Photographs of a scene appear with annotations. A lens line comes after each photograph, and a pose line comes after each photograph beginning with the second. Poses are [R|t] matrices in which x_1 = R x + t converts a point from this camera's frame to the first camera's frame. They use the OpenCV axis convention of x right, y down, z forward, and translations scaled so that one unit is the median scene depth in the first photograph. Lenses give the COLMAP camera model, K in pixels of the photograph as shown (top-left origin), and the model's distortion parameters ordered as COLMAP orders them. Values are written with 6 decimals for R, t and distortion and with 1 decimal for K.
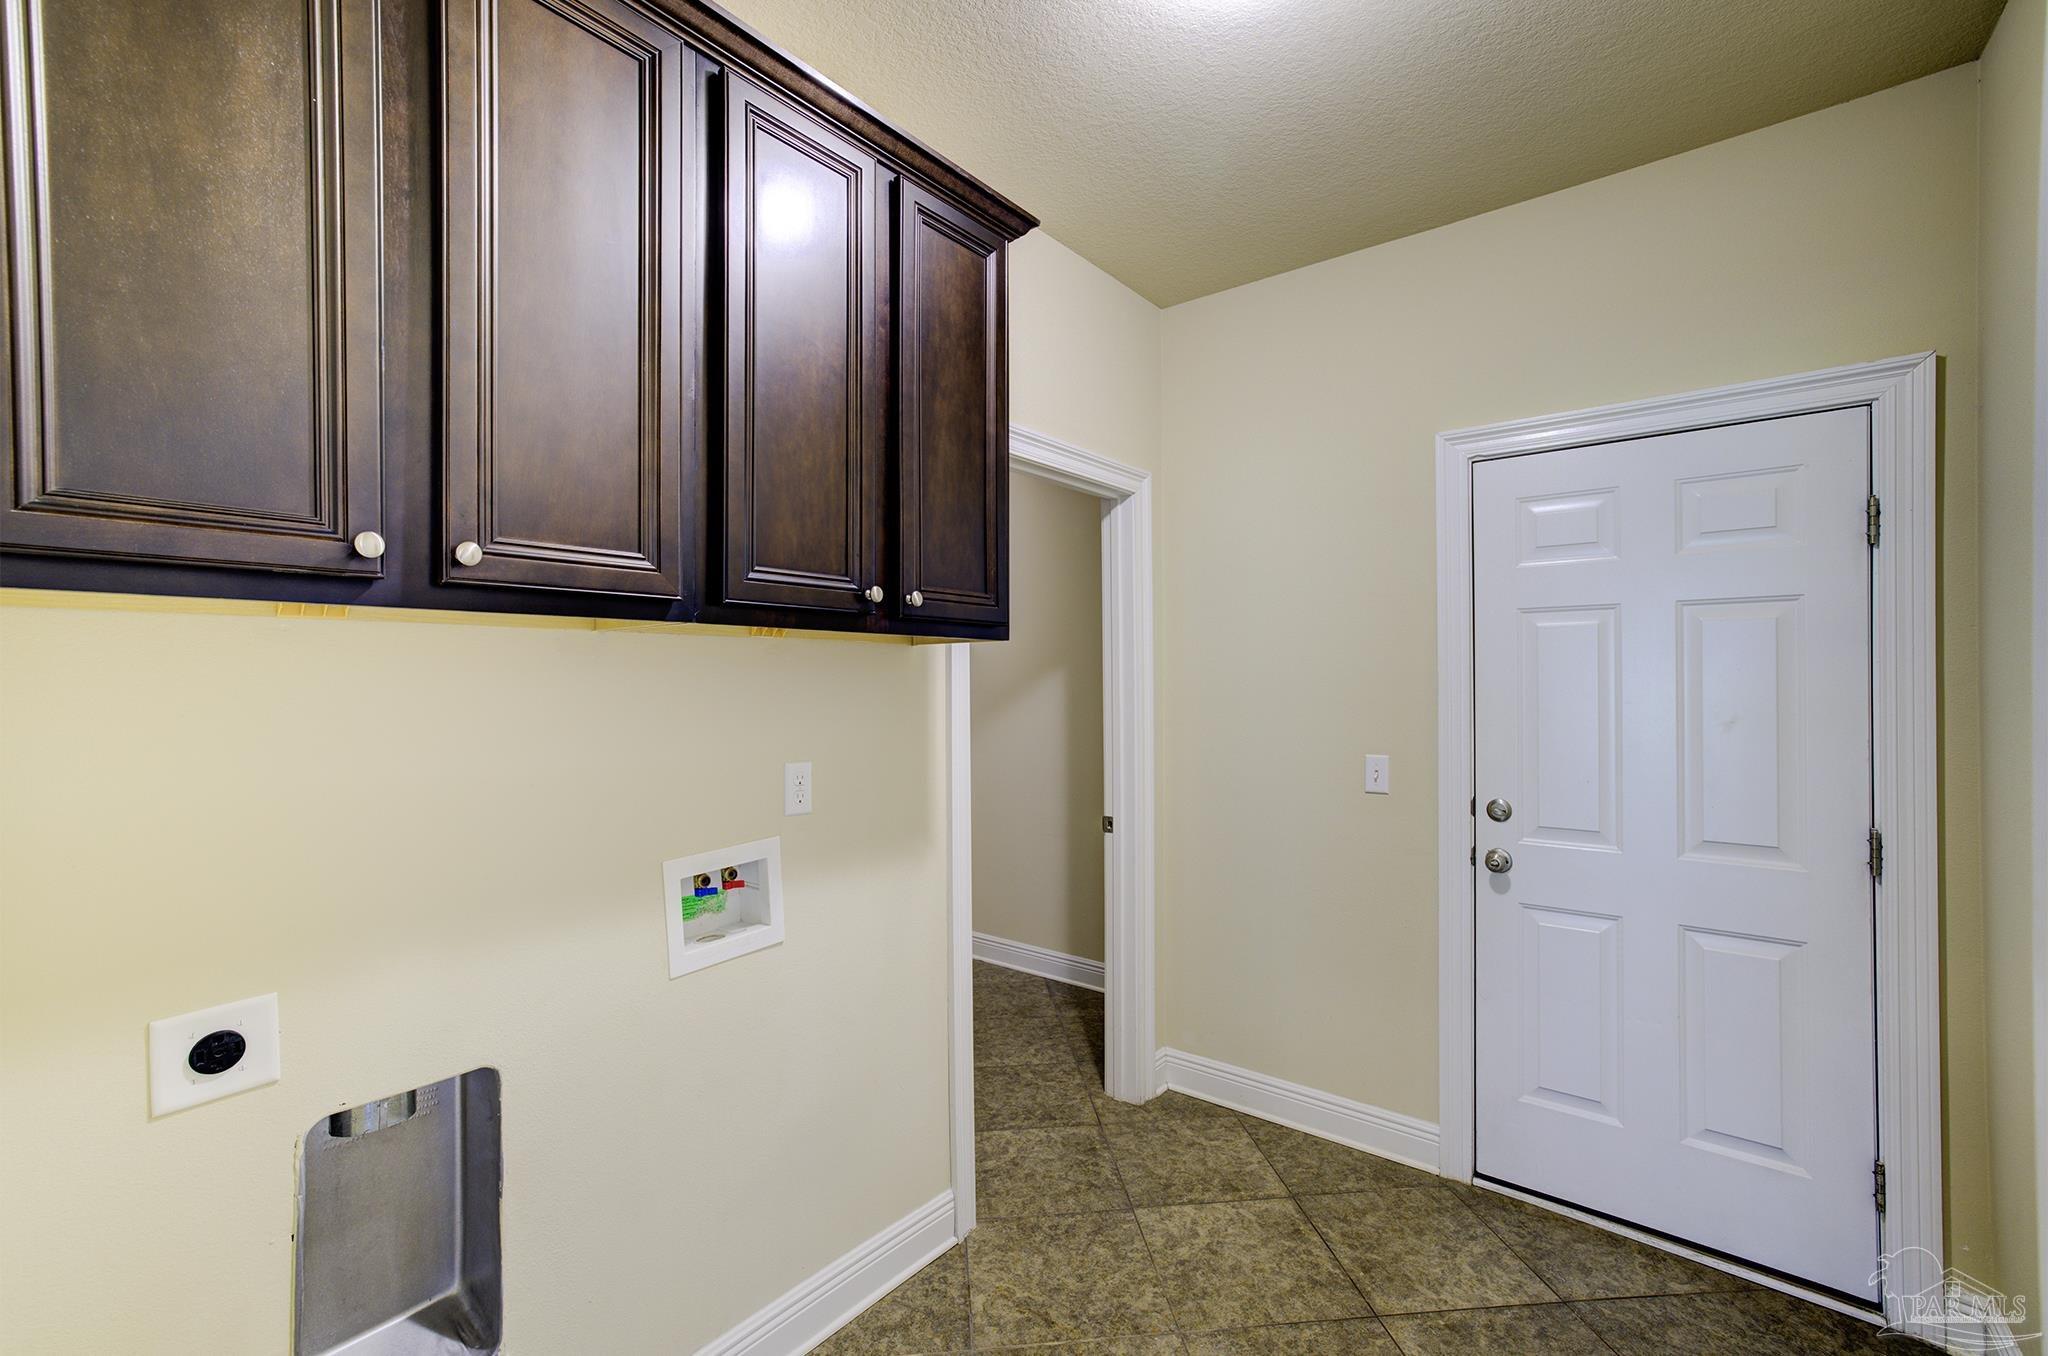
lens RADIAL K [[868.9, 0, 1018.5], [0, 868.9, 682.2], [0, 0, 1]] dist [-0.015451, 0.008807]
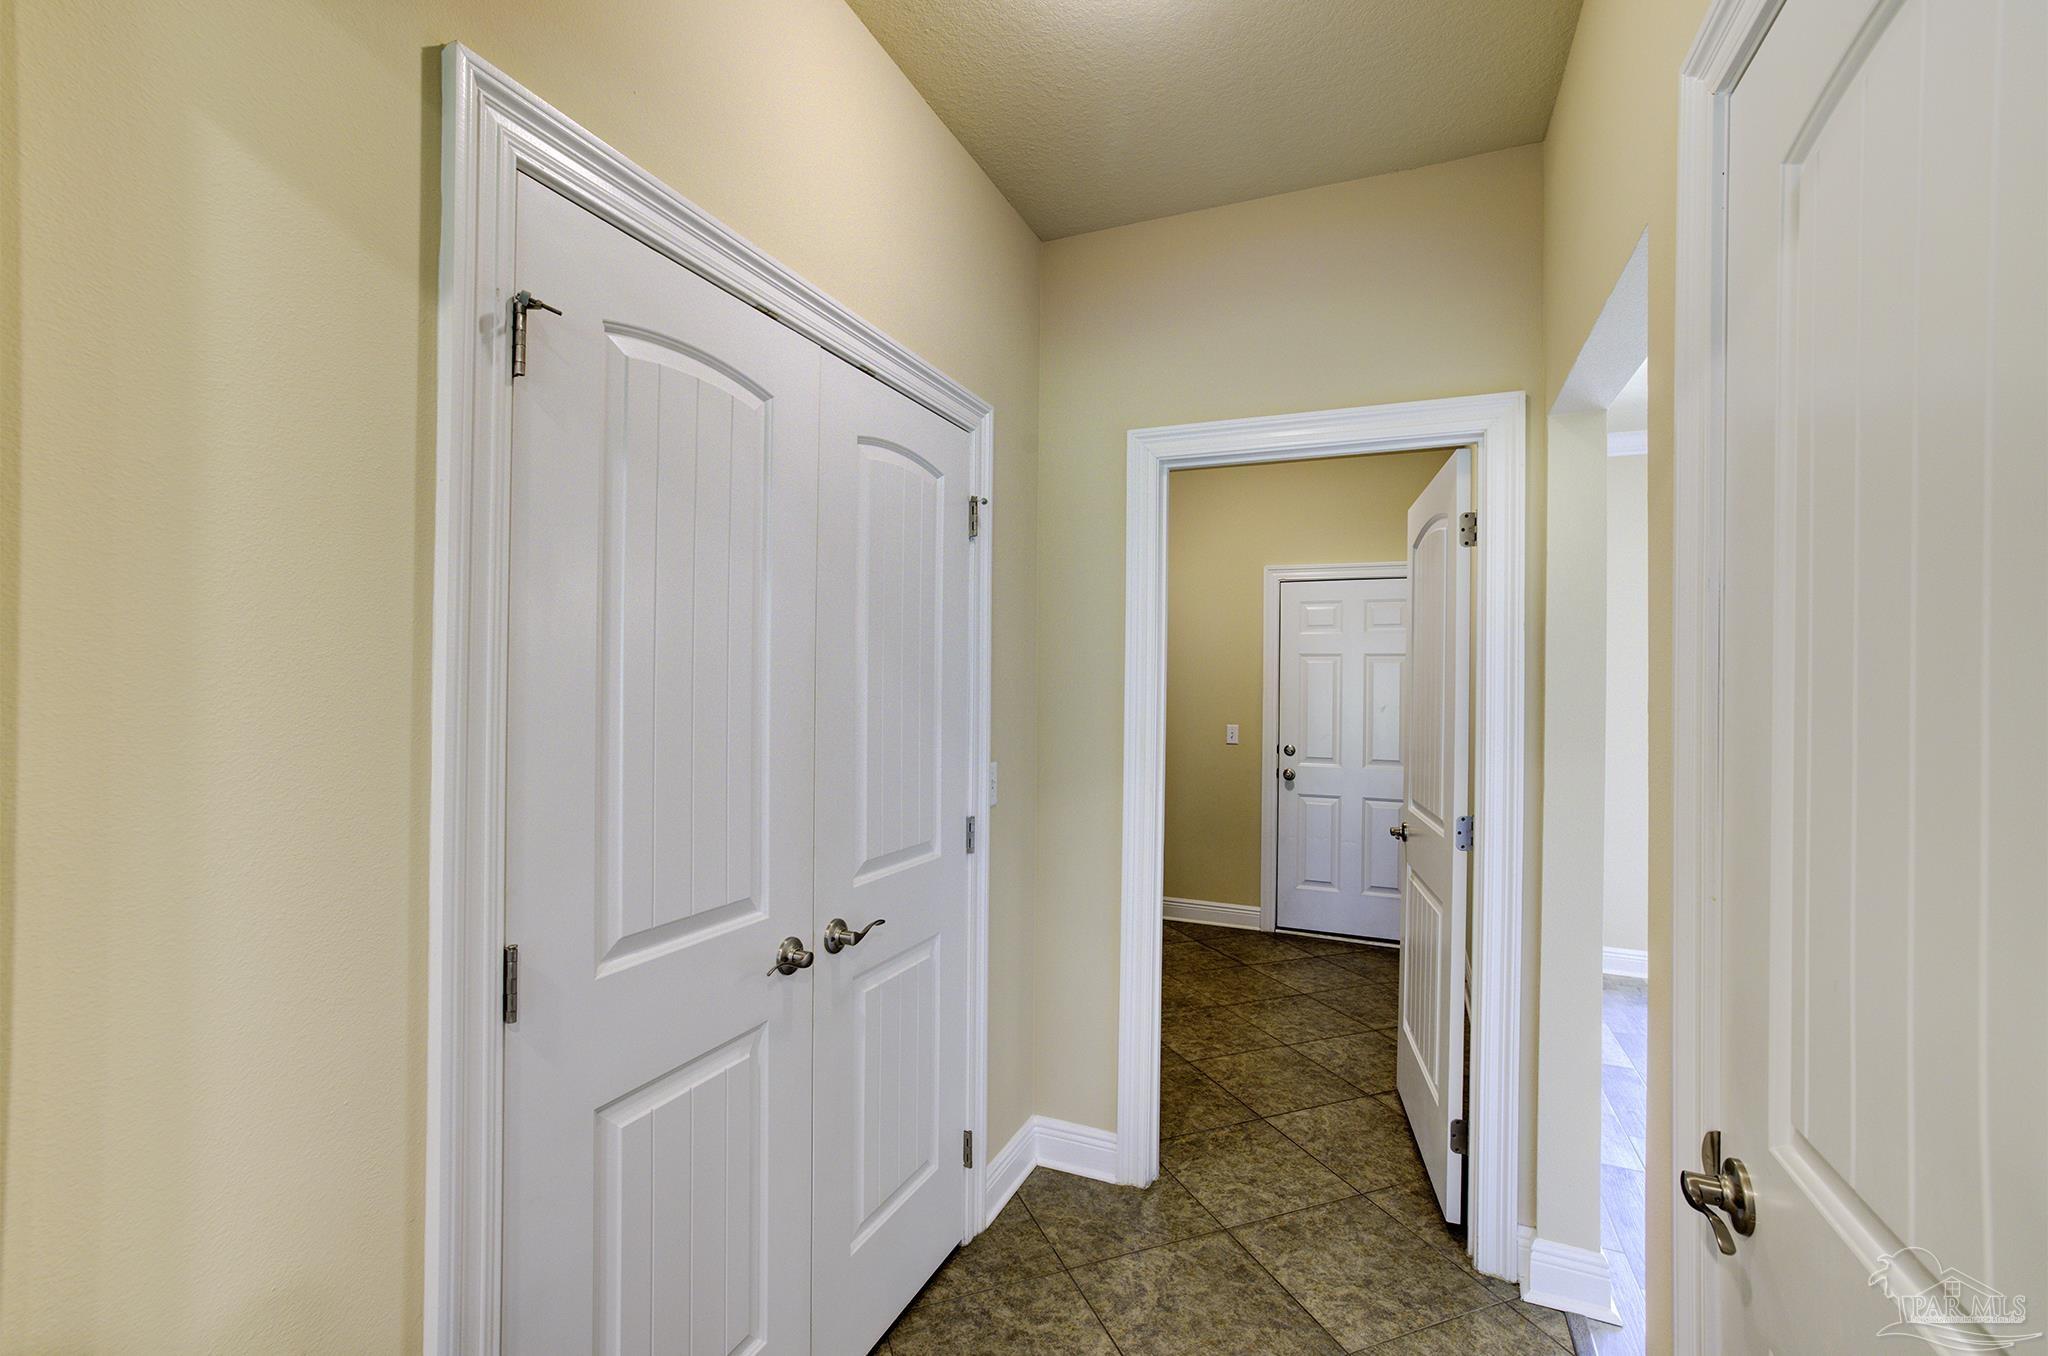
lens RADIAL K [[868.9, 0, 1027.5], [0, 868.9, 678.3], [0, 0, 1]] dist [-0.015451, 0.008807]
pose [[0.964127, 0.020517, 0.264649, -0.624741], [-0.019251, 0.999787, -0.007379, 0.001758], [-0.264744, 0.002019, 0.964317, -0.869193]]
